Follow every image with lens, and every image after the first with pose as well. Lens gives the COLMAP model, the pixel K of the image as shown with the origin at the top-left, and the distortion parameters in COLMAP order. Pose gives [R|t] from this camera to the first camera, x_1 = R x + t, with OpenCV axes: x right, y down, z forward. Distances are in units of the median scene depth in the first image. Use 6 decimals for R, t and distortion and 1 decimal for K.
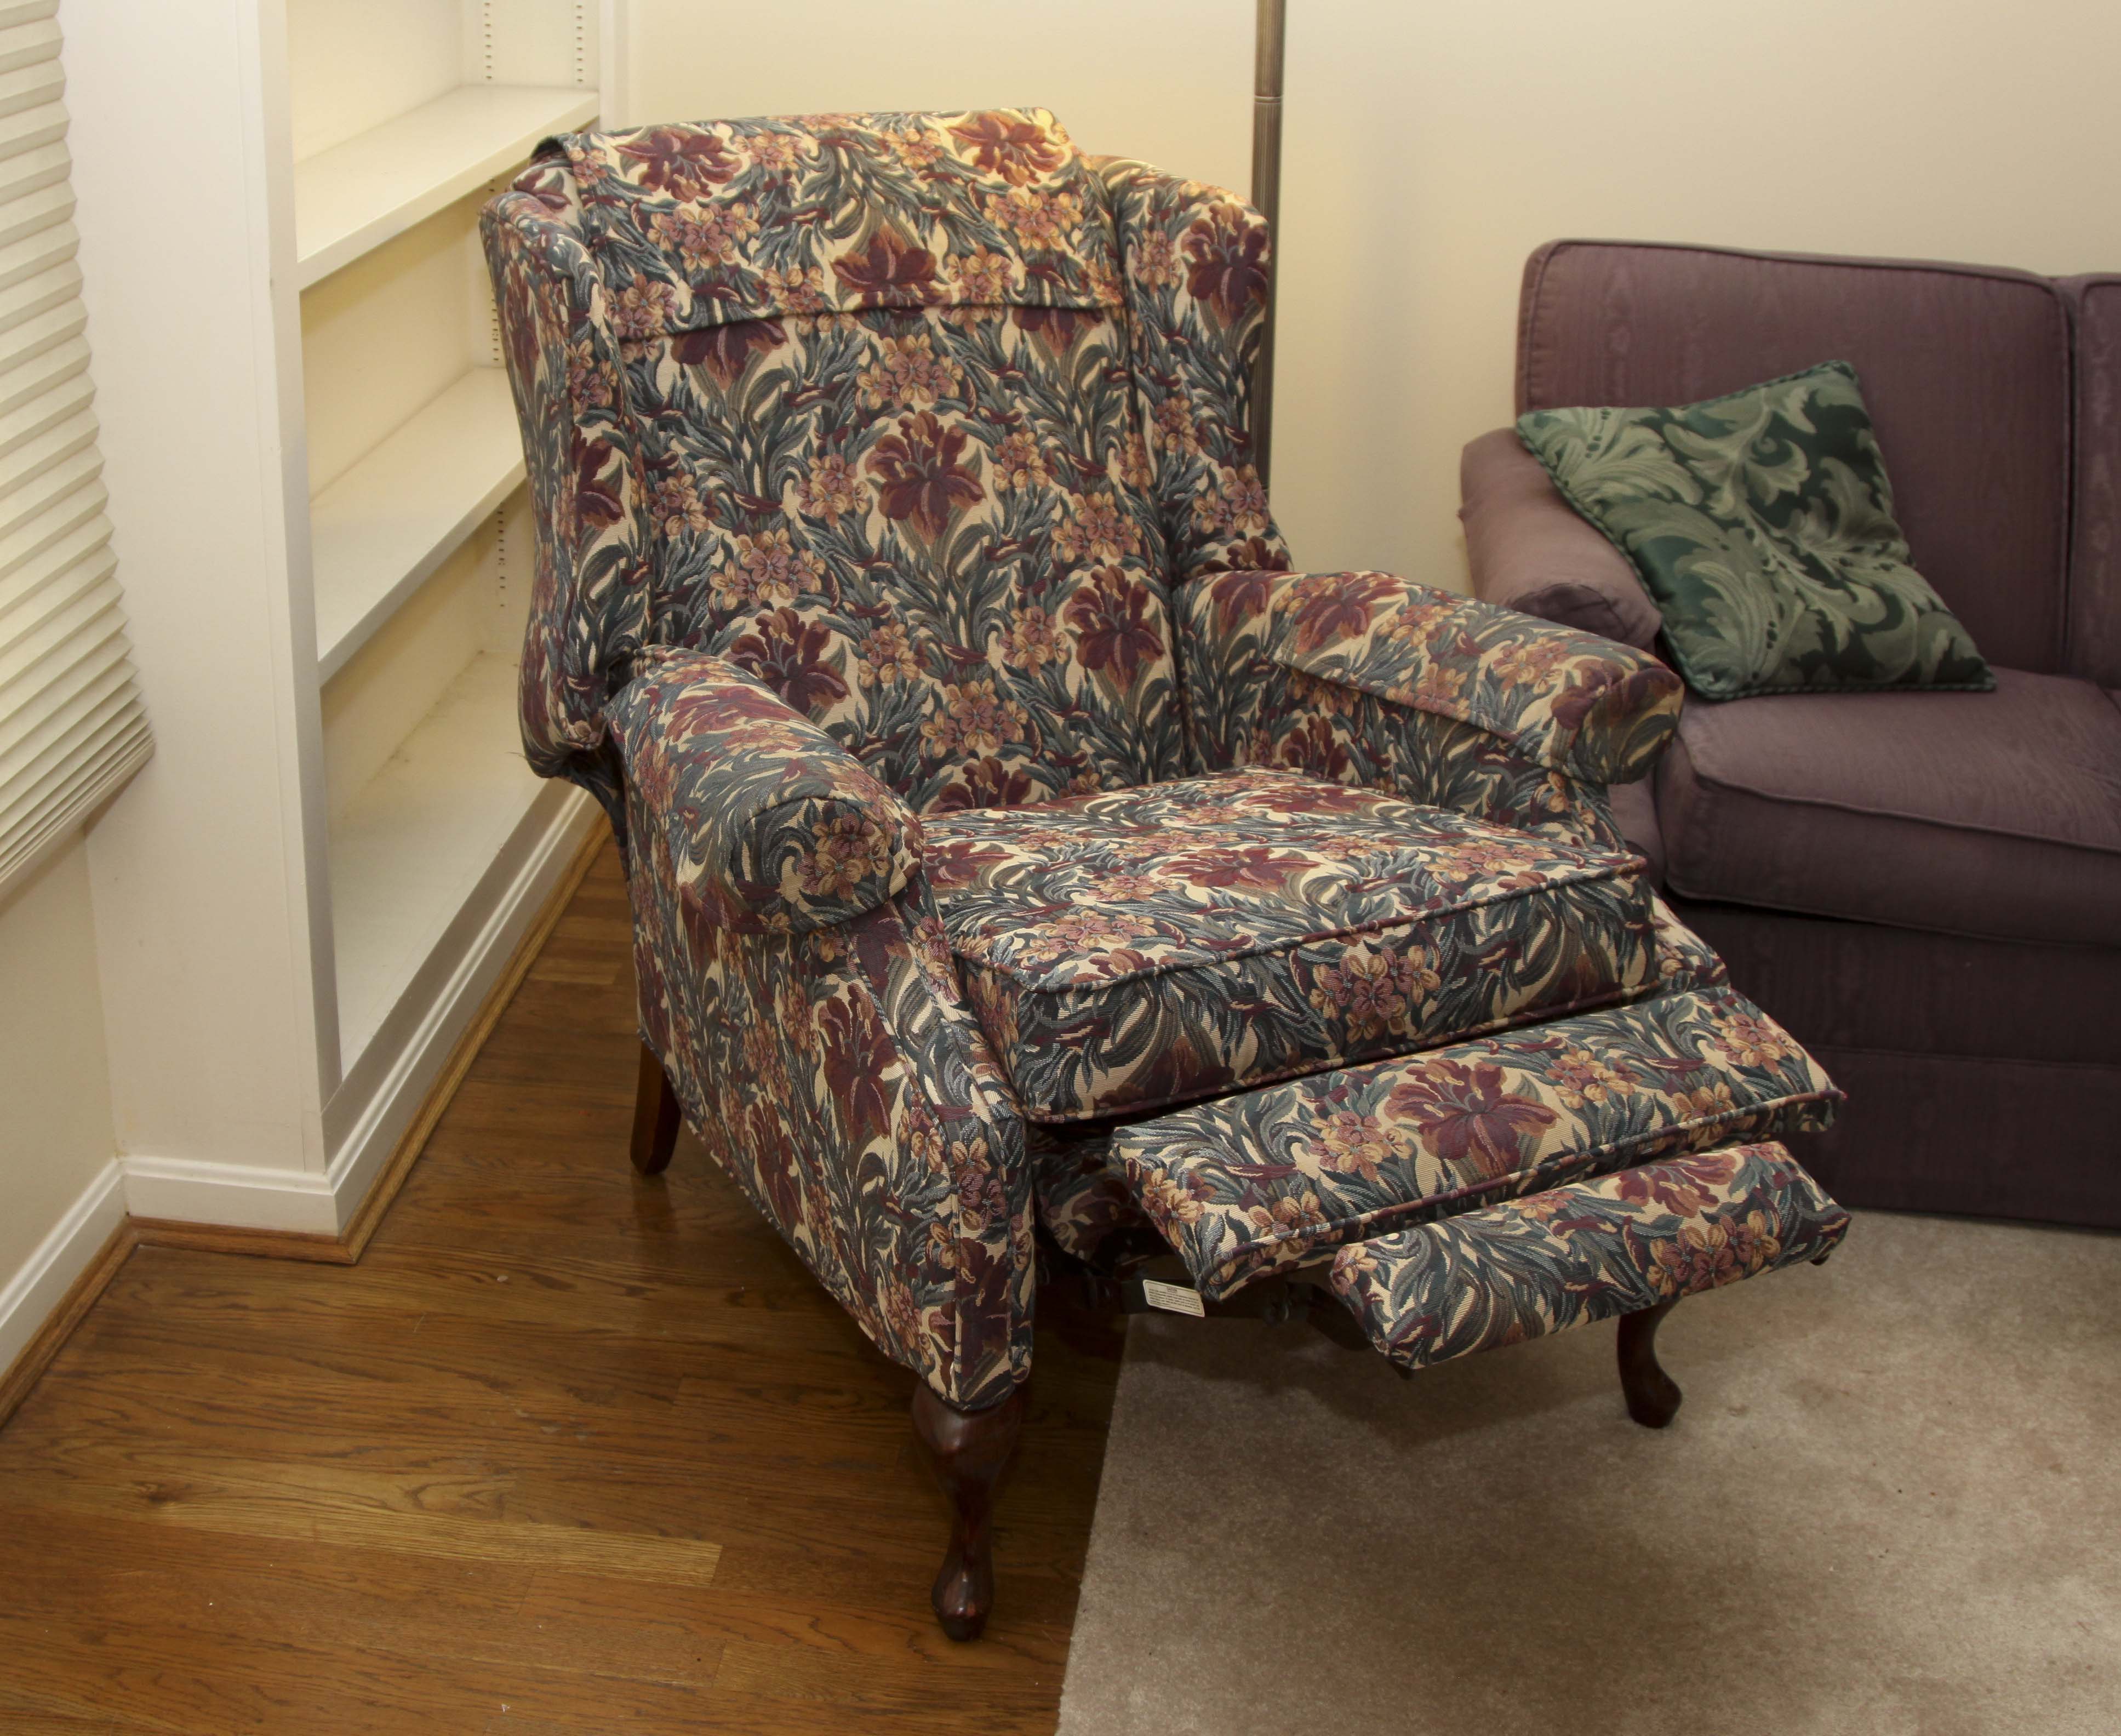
lens RADIAL K [[2794.8, 0, 877.9], [0, 2794.8, 866.4], [0, 0, 1]] dist [-0.146714, 0.091658]
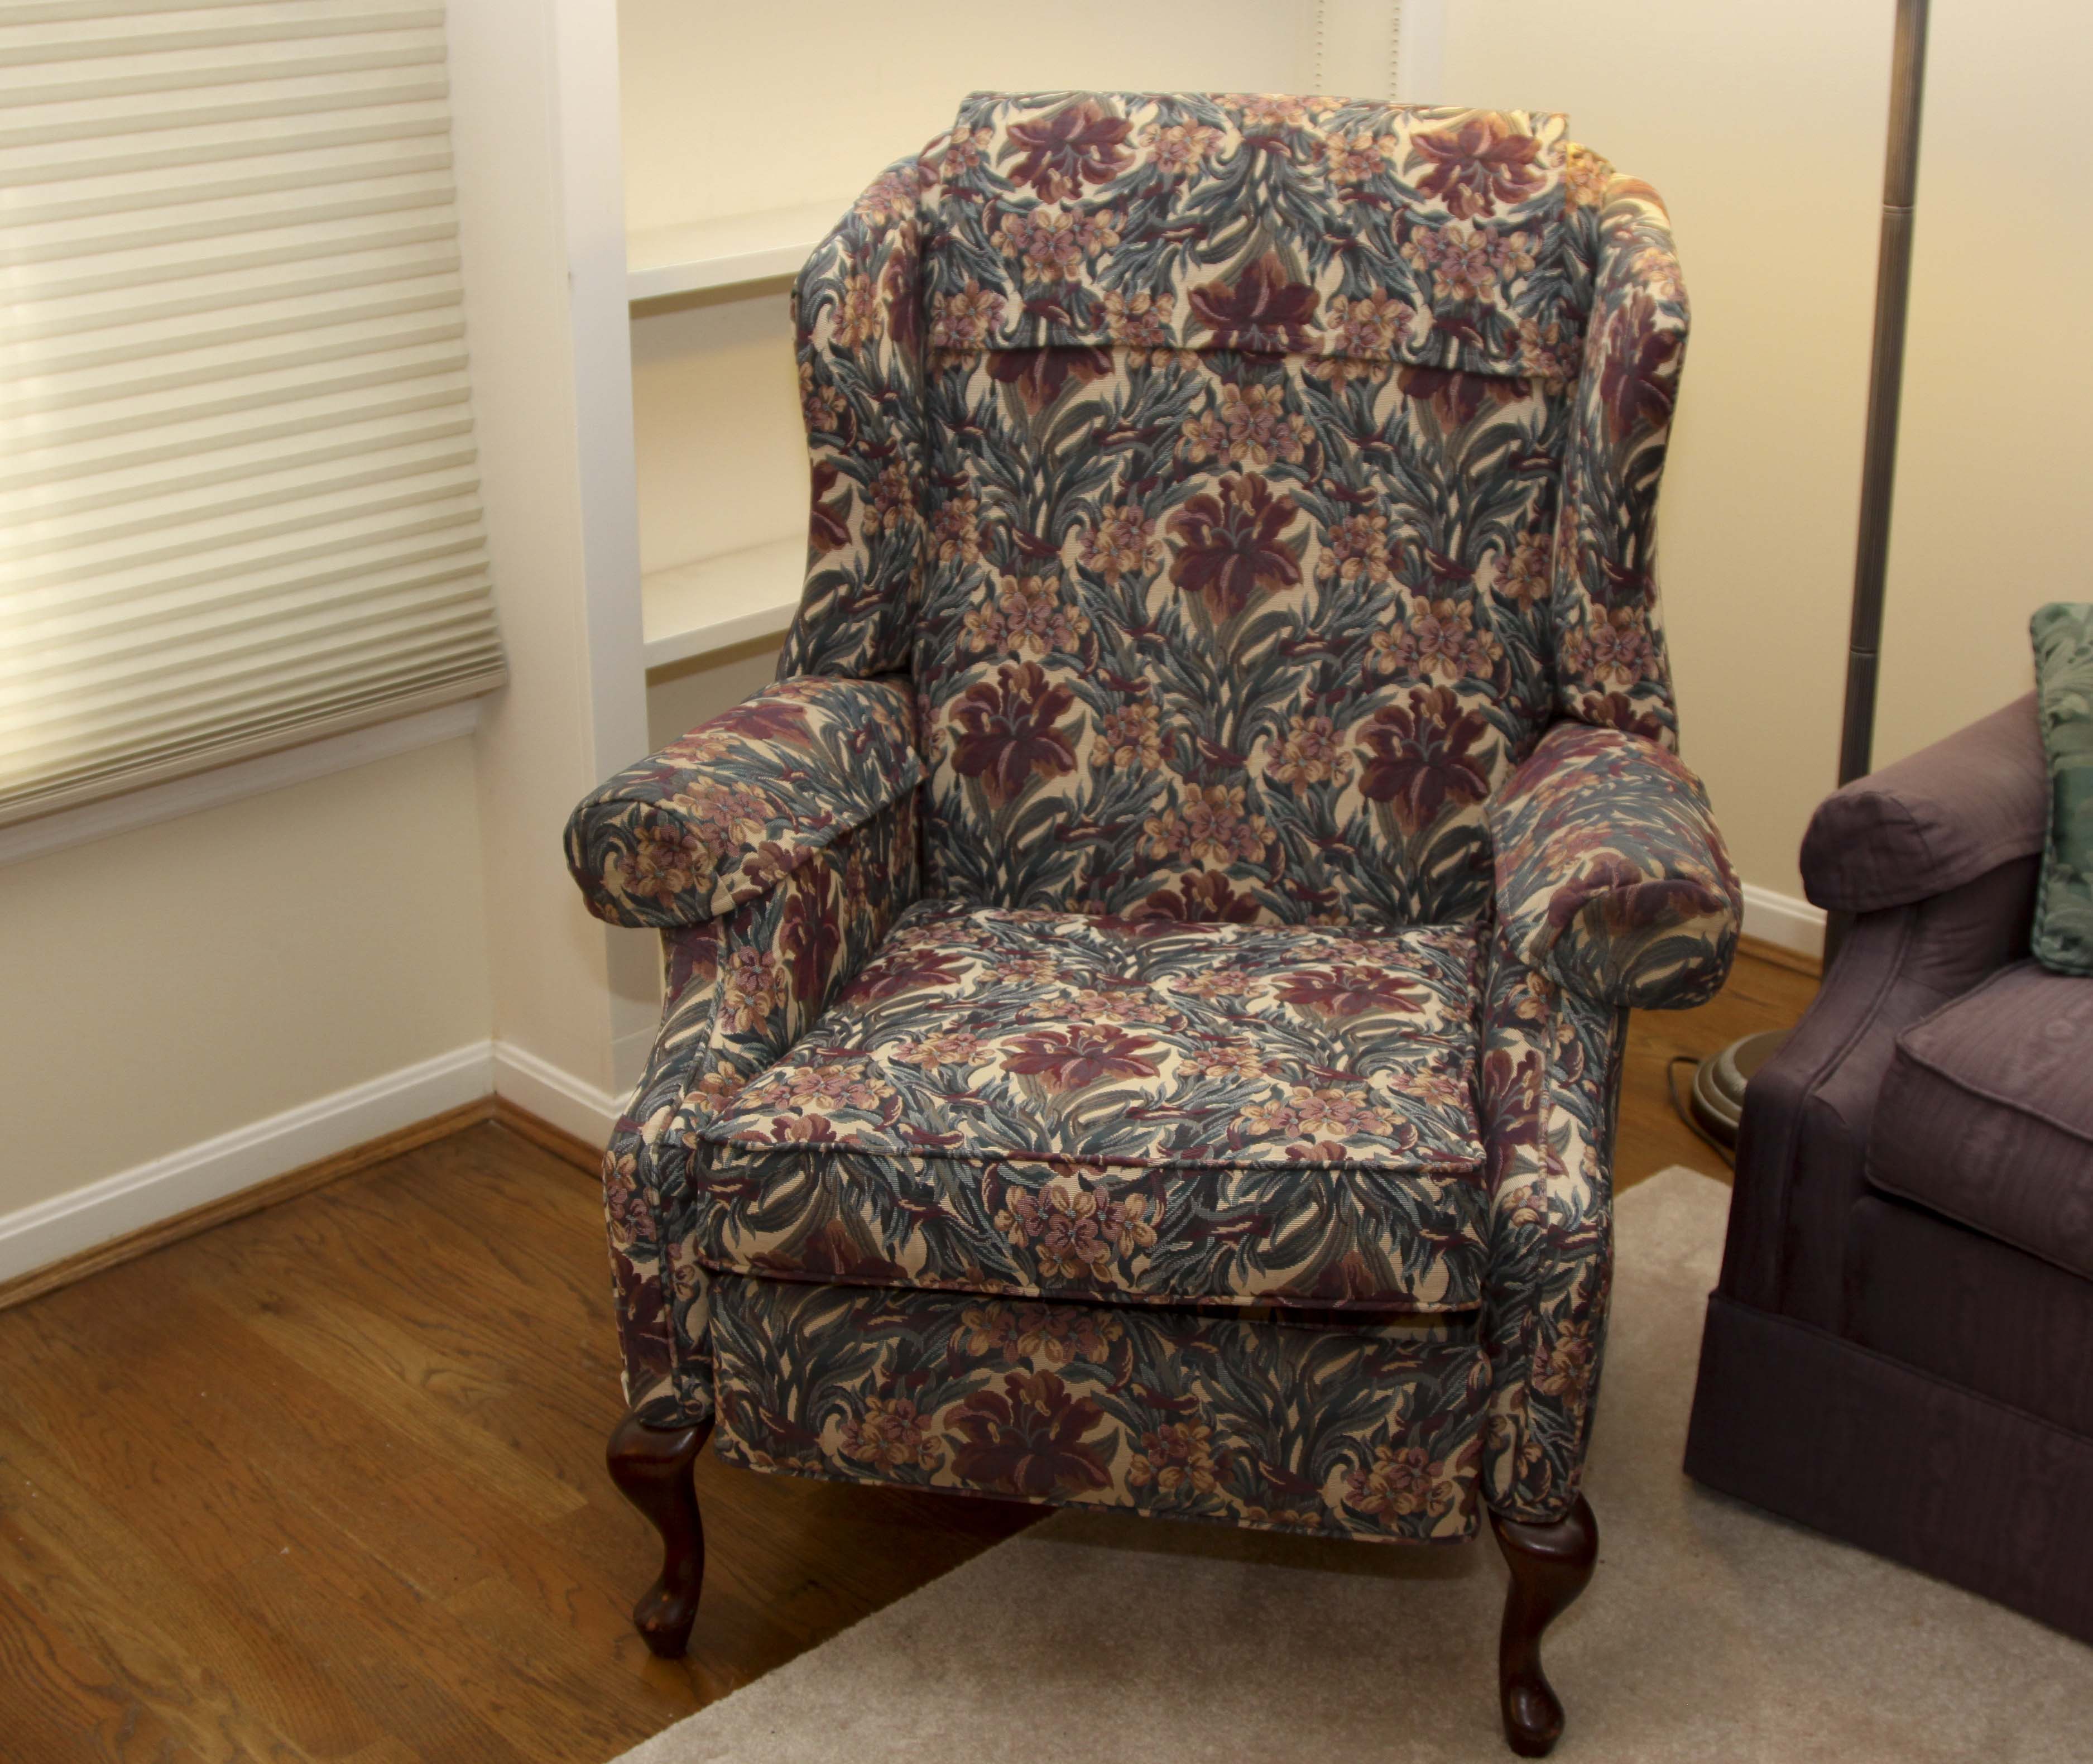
lens RADIAL K [[2842.7, 0, 1071.3], [0, 2842.7, 872.9], [0, 0, 1]] dist [-0.142650, 0.086420]
pose [[0.813592, 0.208722, -0.542682, 0.532309], [-0.222035, 0.974143, 0.041791, -0.061562], [0.537372, 0.086494, 0.838898, 0.158892]]
